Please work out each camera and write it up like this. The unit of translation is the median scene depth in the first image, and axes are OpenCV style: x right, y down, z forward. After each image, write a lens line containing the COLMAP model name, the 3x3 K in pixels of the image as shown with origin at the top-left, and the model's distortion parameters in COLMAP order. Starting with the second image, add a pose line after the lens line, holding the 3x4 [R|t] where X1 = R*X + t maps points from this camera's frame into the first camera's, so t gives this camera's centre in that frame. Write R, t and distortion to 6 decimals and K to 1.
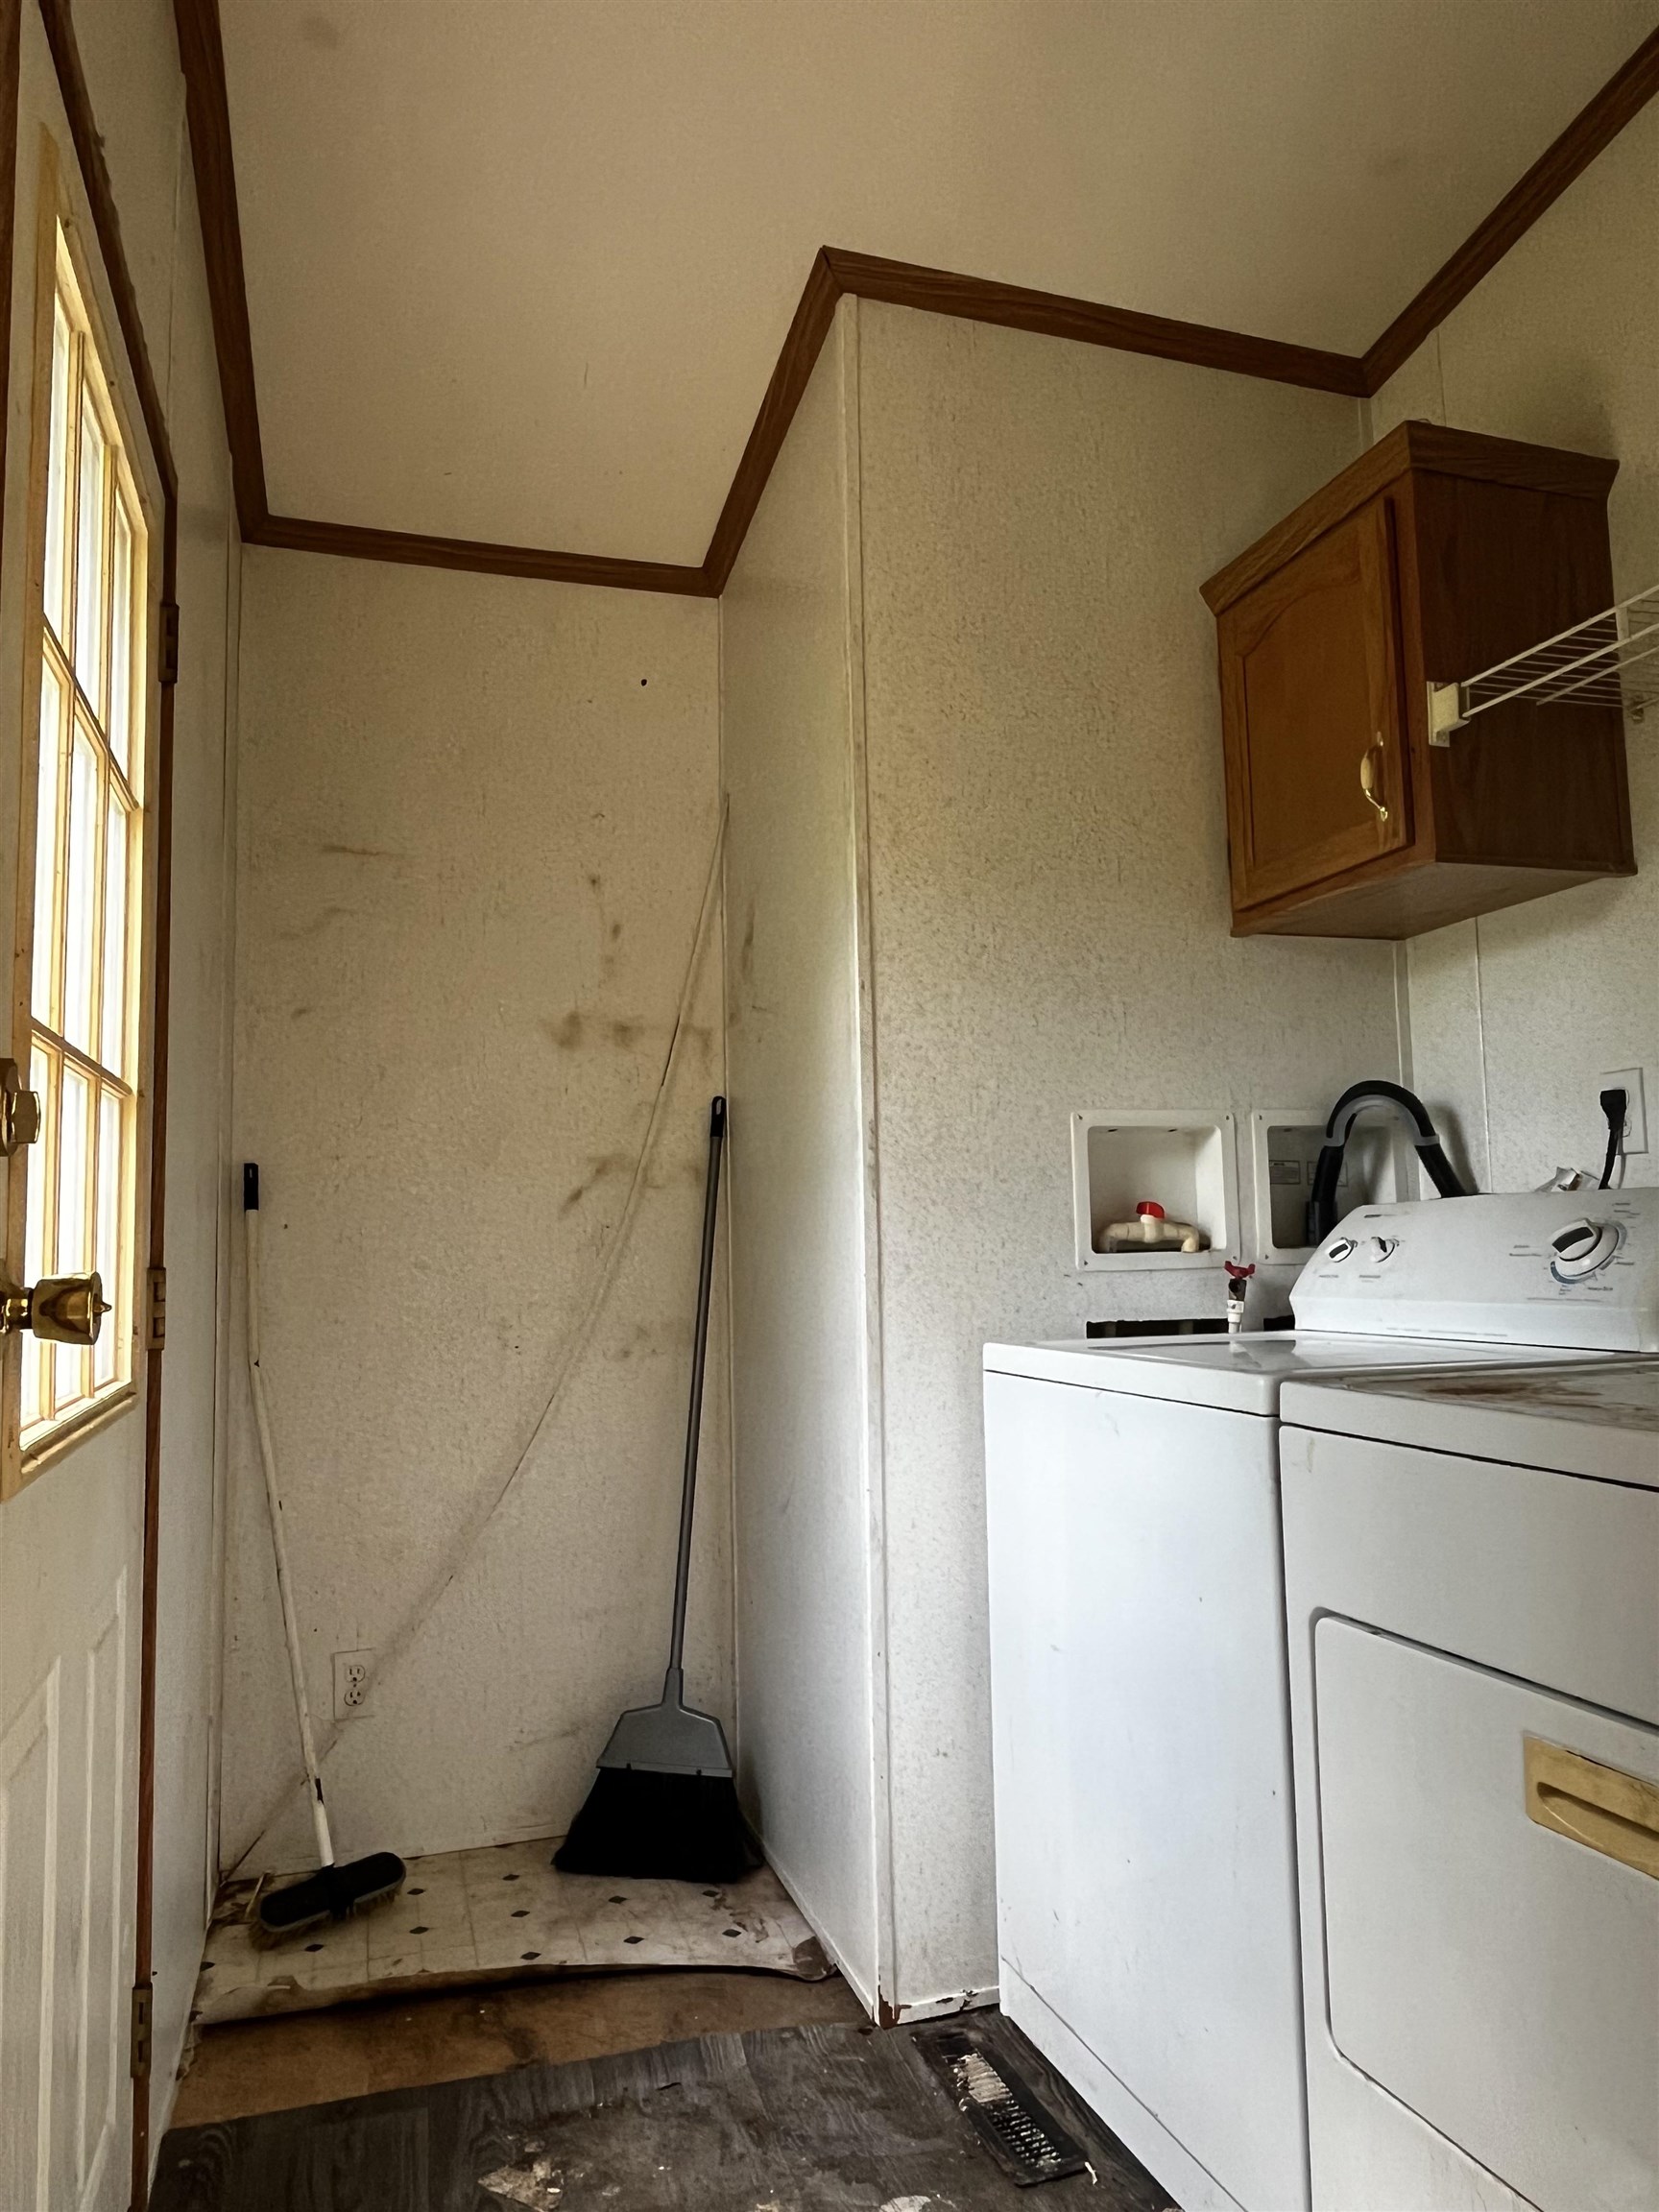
lens RADIAL K [[1475.6, 0, 839.2], [0, 1475.6, 1113.0], [0, 0, 1]] dist [-0.001806, -0.002140]
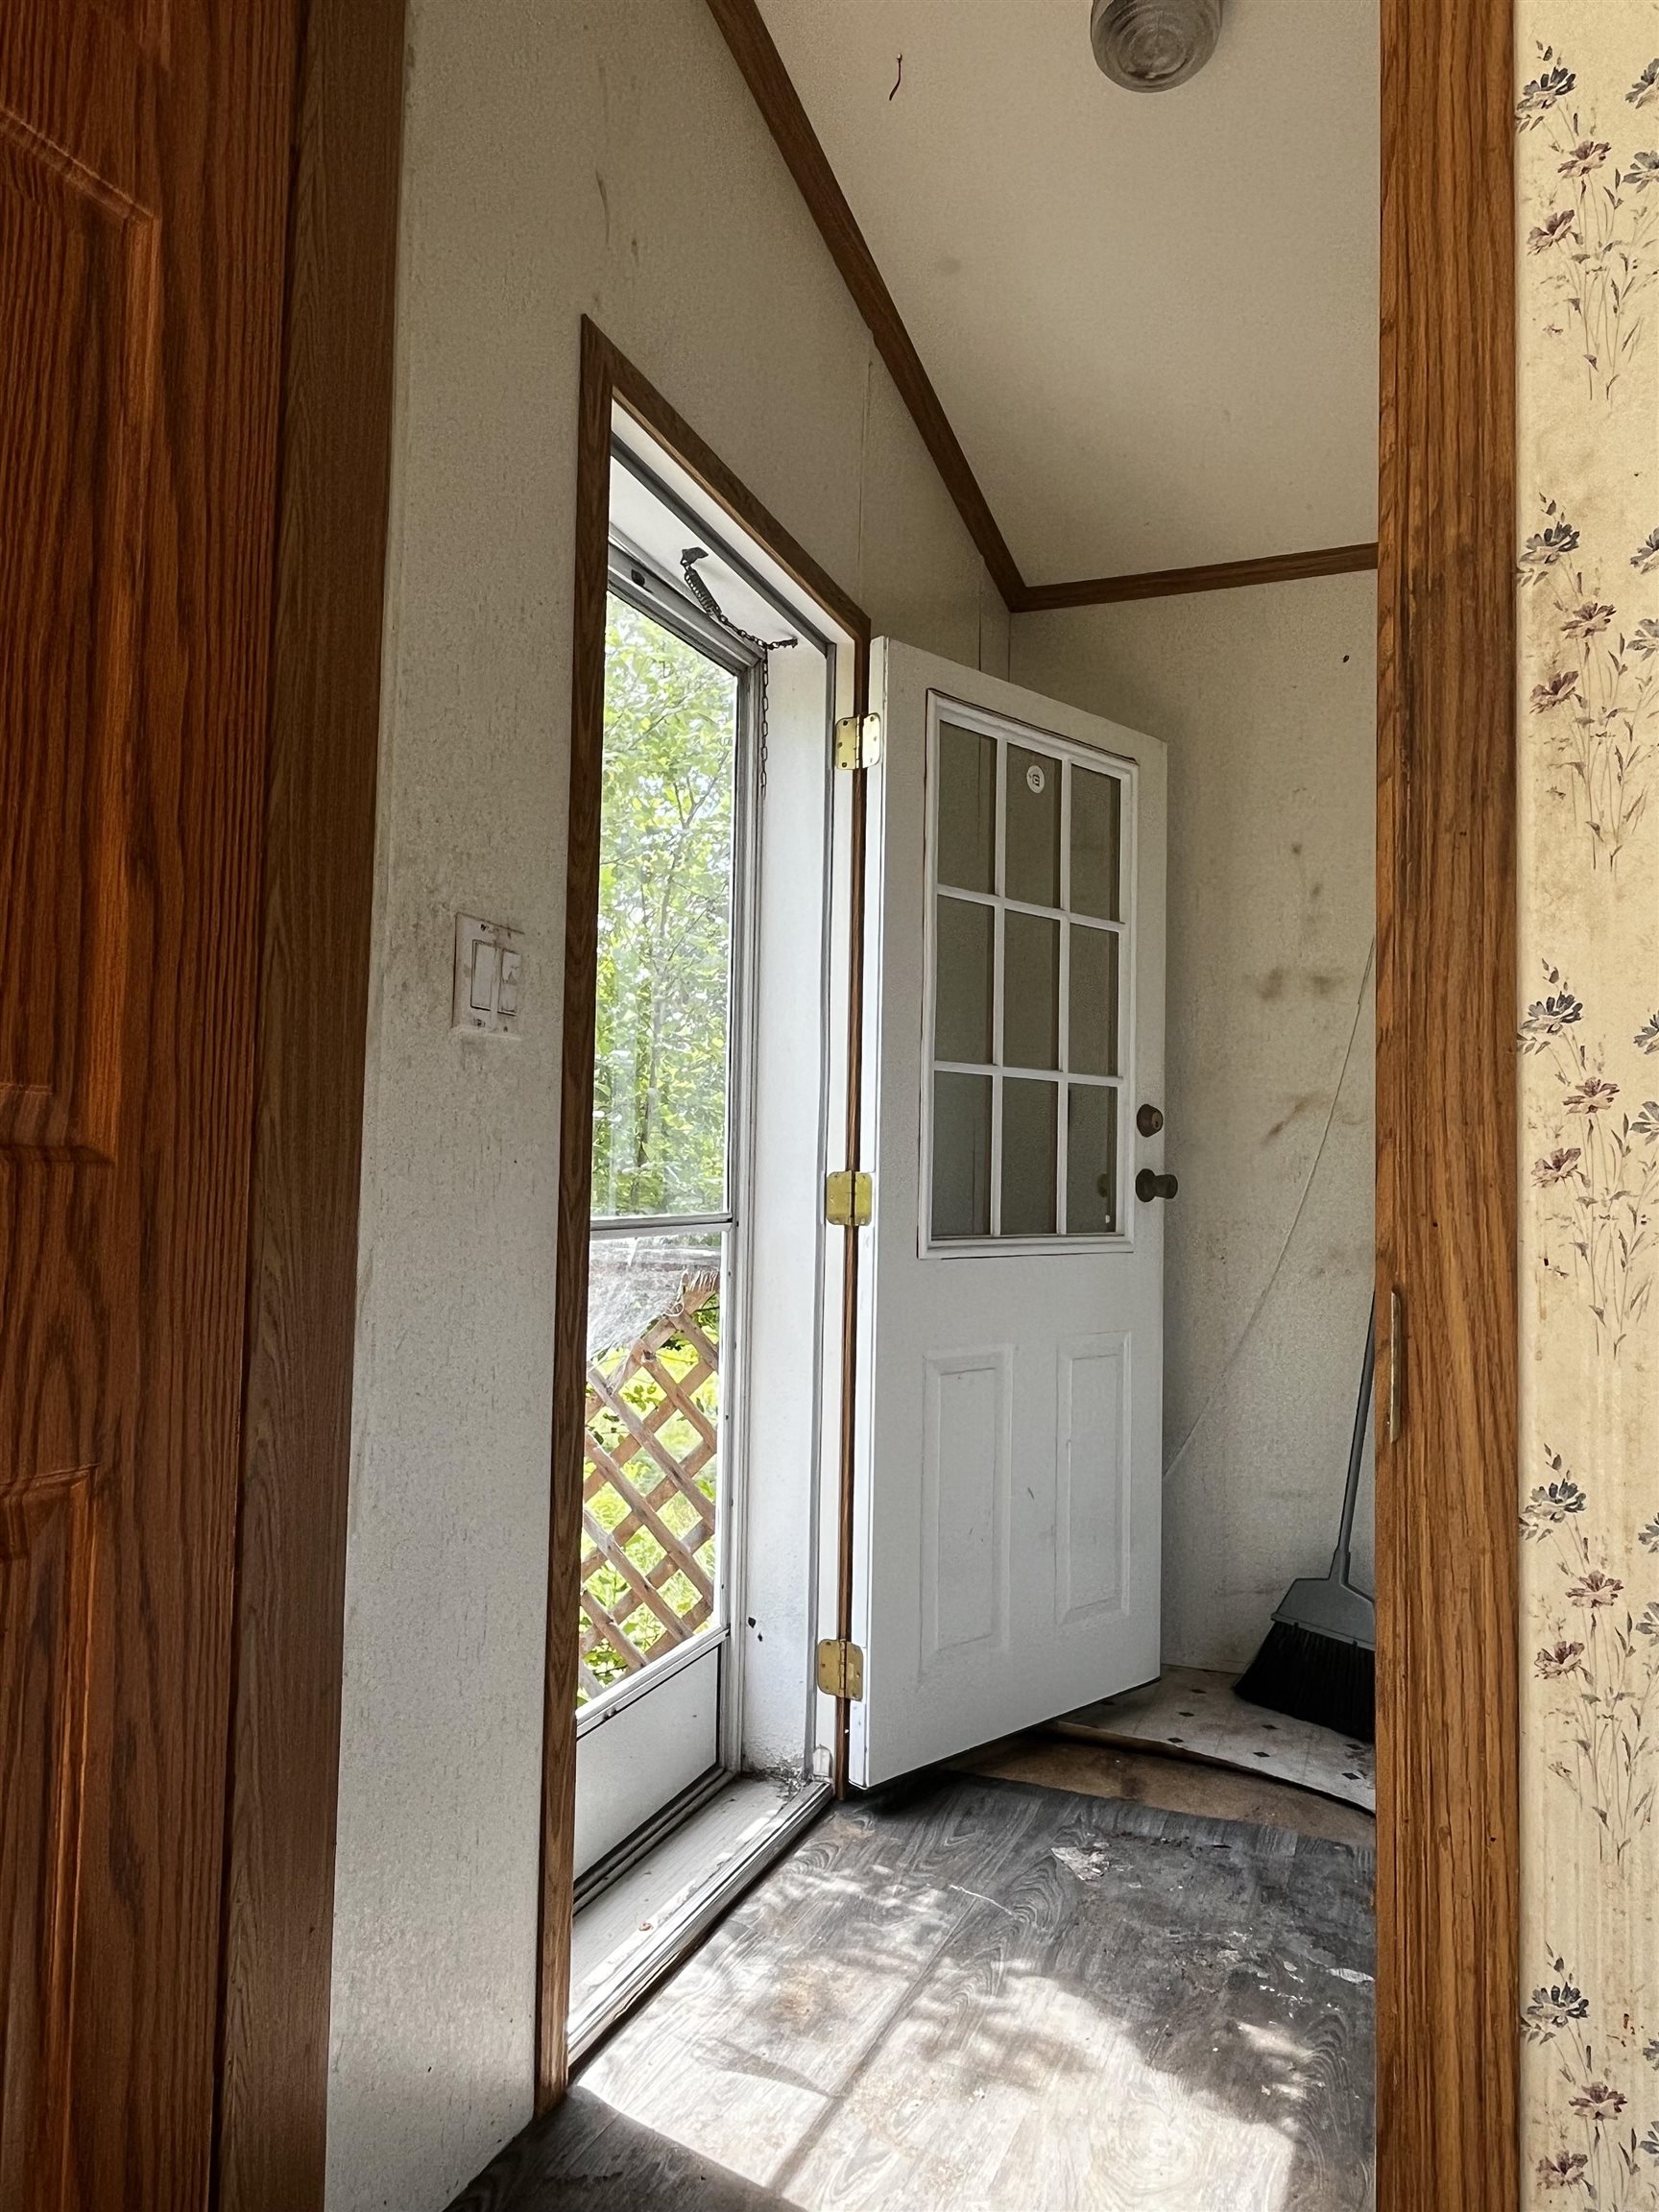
lens RADIAL K [[1475.6, 0, 834.6], [0, 1475.6, 1110.1], [0, 0, 1]] dist [-0.001806, -0.002140]
pose [[0.770450, 0.003246, -0.637492, 0.342059], [0.023428, 0.999167, 0.033403, -0.006582], [0.637070, -0.040671, 0.769733, -0.111254]]
